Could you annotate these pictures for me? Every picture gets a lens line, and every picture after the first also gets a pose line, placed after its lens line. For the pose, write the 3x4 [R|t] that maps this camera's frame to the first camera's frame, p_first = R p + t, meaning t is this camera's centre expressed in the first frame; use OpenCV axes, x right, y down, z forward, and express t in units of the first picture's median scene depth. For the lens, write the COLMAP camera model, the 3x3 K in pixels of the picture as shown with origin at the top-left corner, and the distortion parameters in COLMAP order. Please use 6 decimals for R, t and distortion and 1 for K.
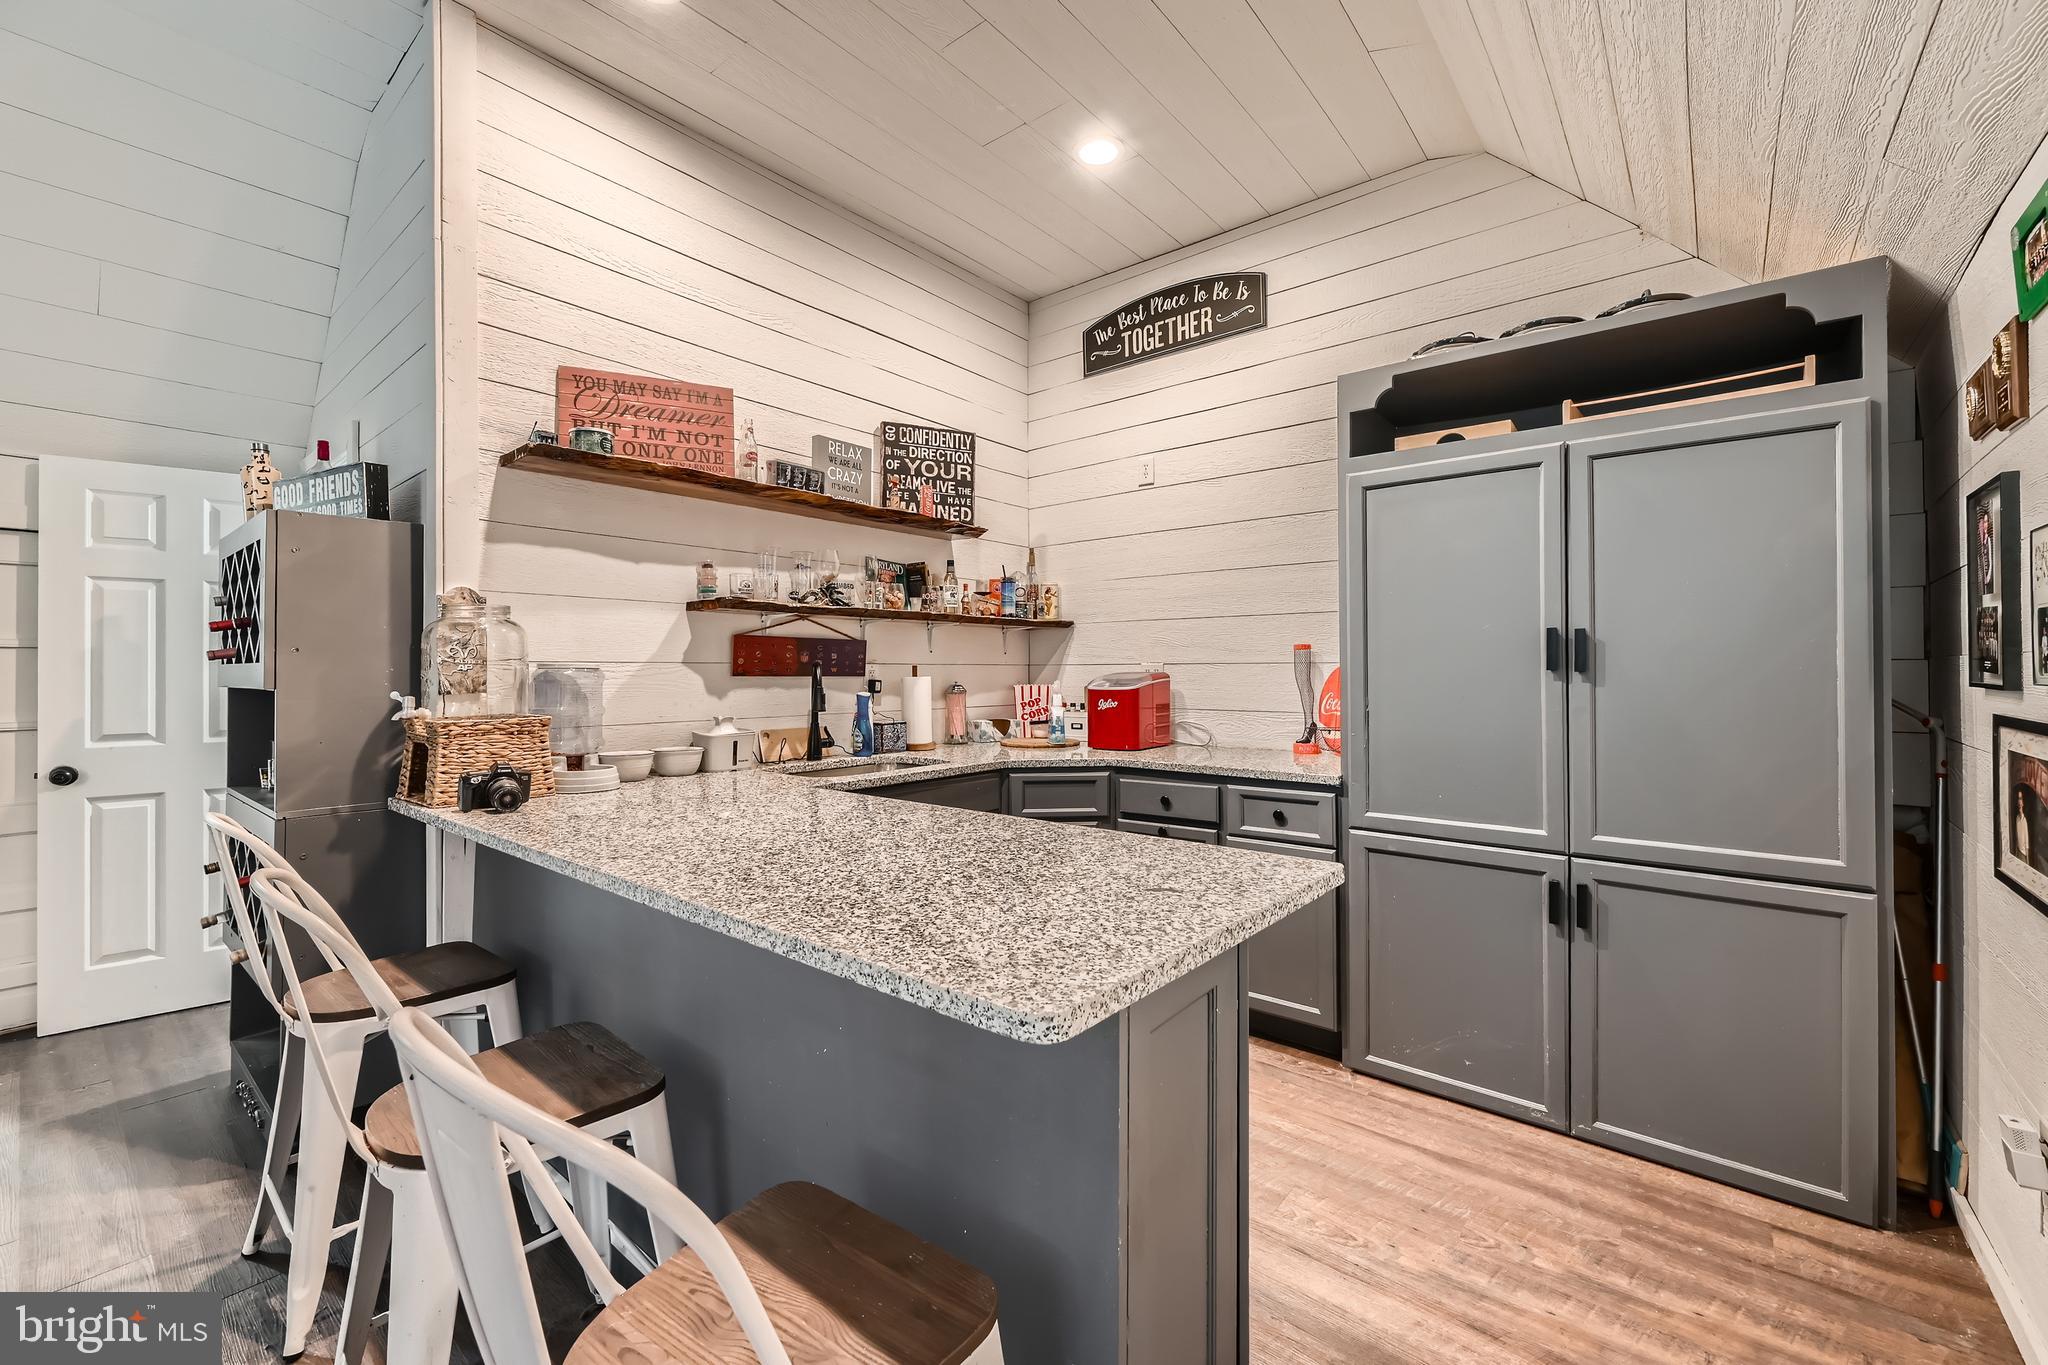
lens RADIAL K [[821.6, 0, 1025.1], [0, 821.6, 666.9], [0, 0, 1]] dist [-0.001405, -0.000340]
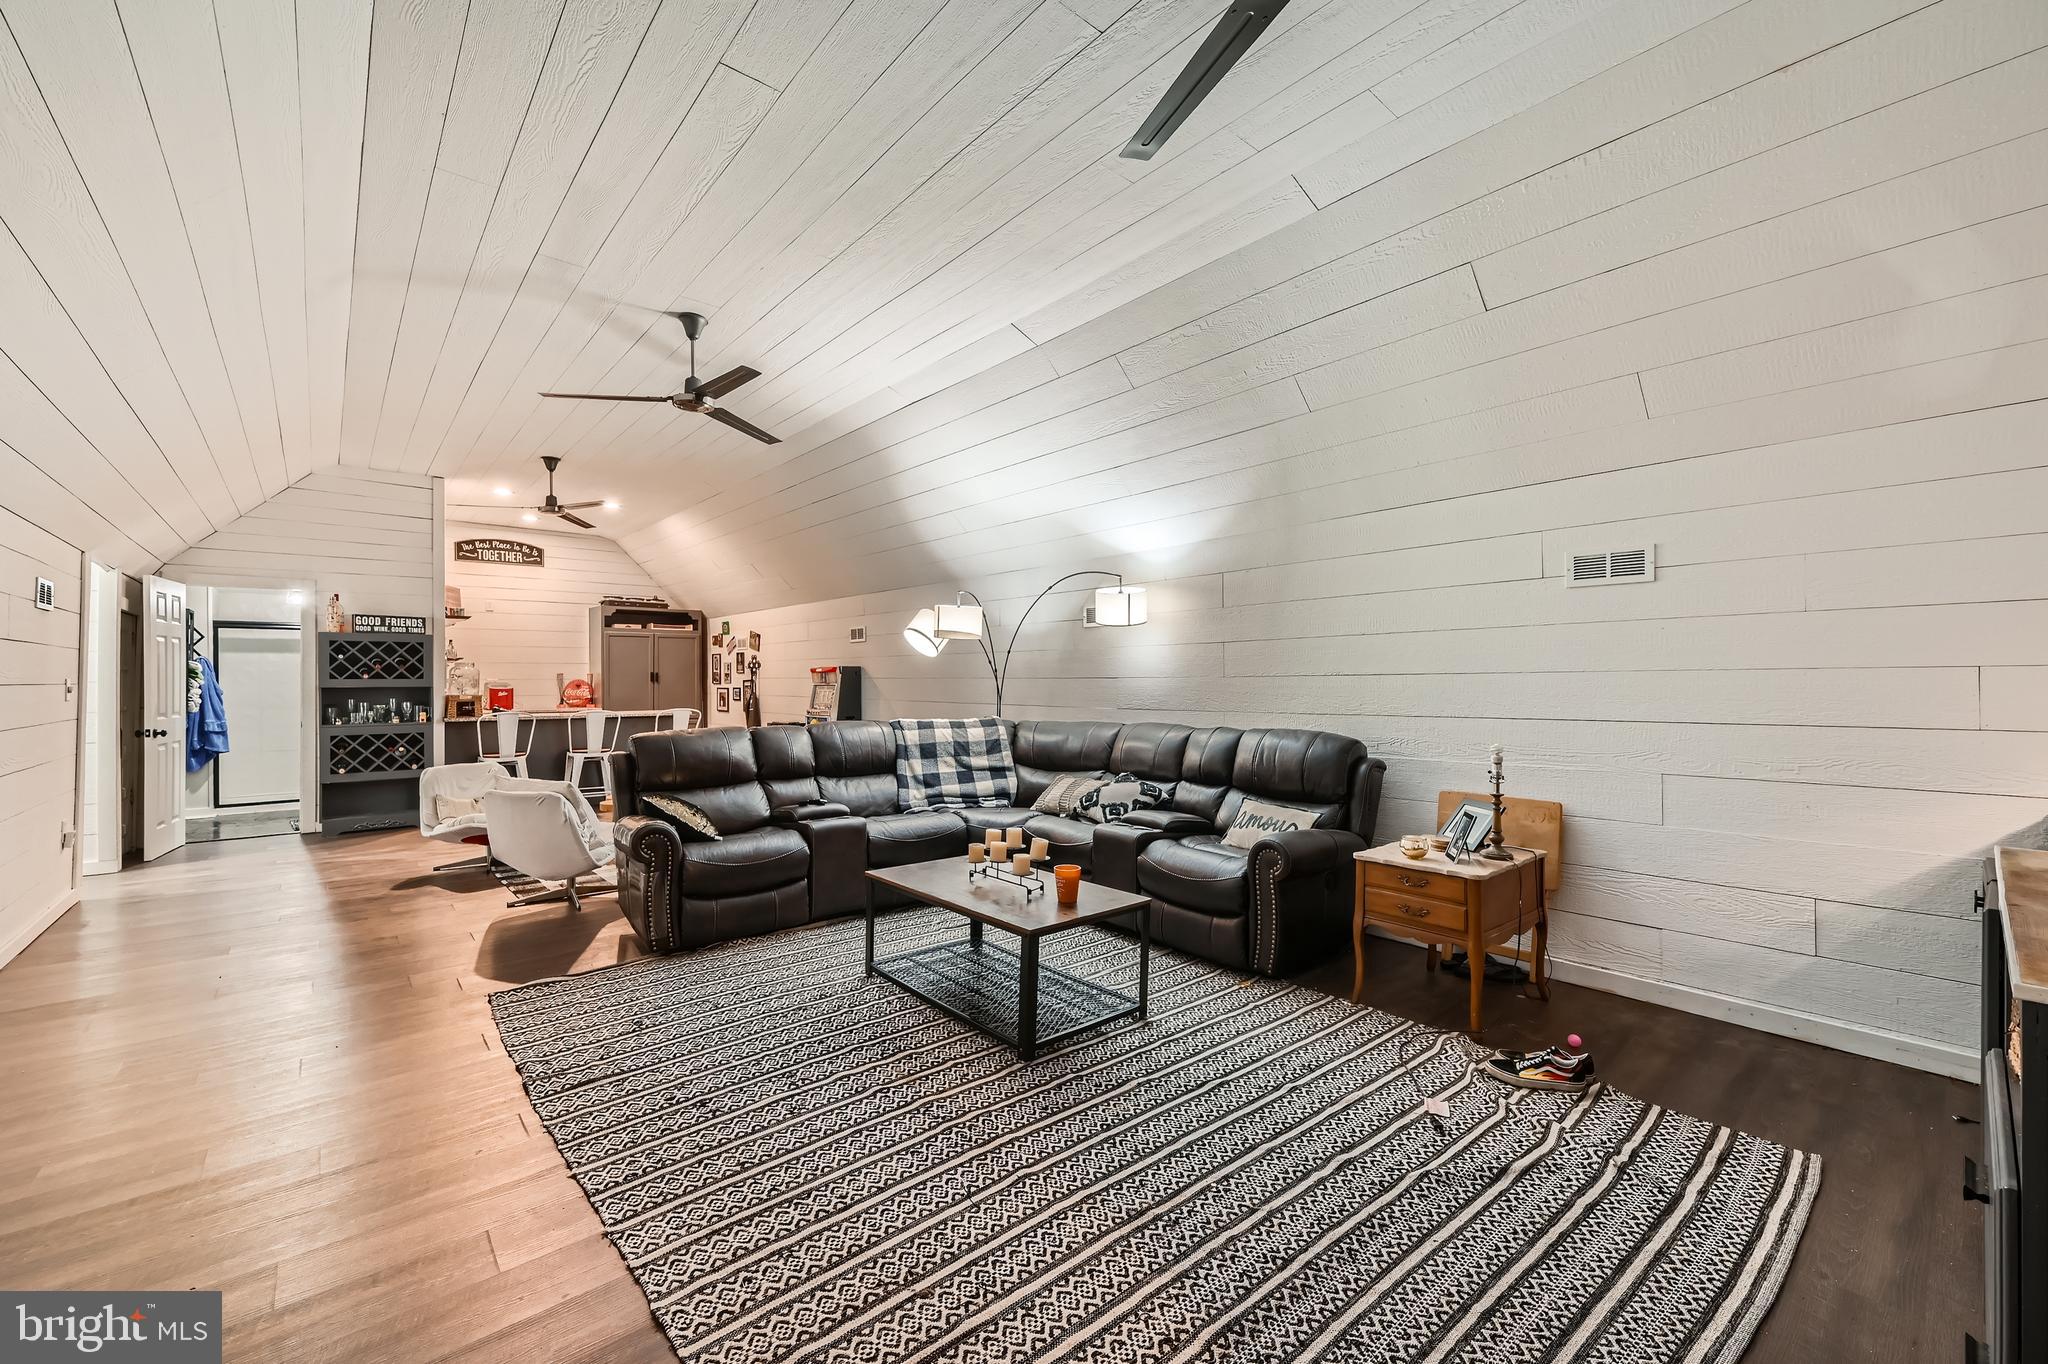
lens RADIAL K [[821.6, 0, 1023.9], [0, 821.6, 675.9], [0, 0, 1]] dist [-0.001405, -0.000340]
pose [[0.169526, 0.000967, 0.985525, -2.365127], [-0.002215, 0.999997, -0.000601, -0.018292], [-0.985523, -0.002081, 0.169528, -1.238217]]
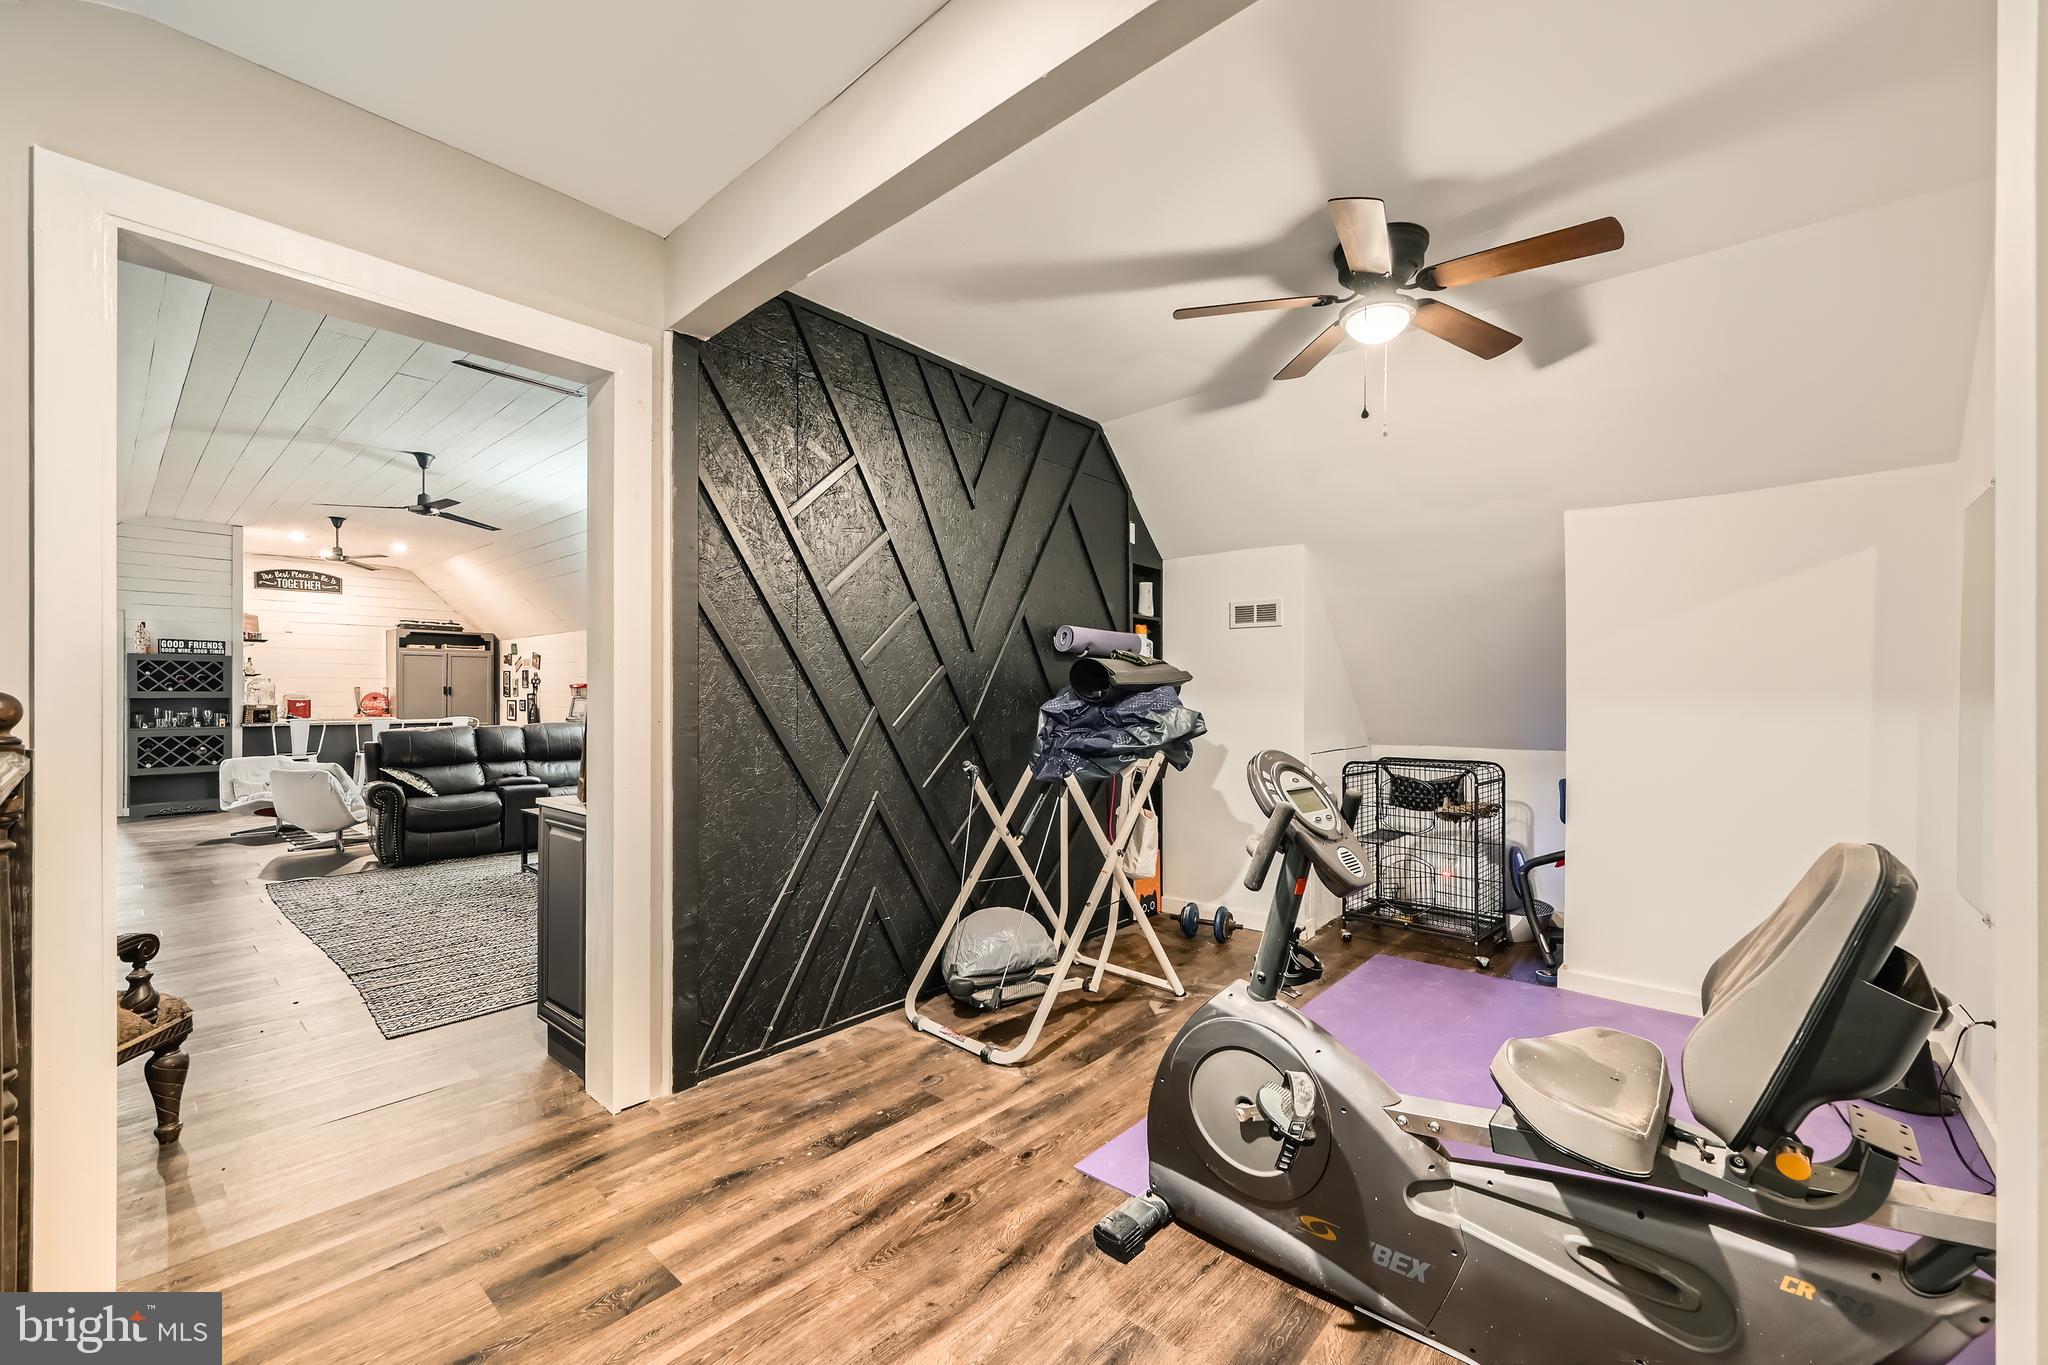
lens RADIAL K [[821.6, 0, 1023.7], [0, 821.6, 691.7], [0, 0, 1]] dist [-0.001405, -0.000340]
pose [[0.028712, 0.000503, 0.999588, -3.057562], [-0.007775, 0.999970, -0.000279, -0.026541], [-0.999557, -0.007764, 0.028715, -1.954262]]
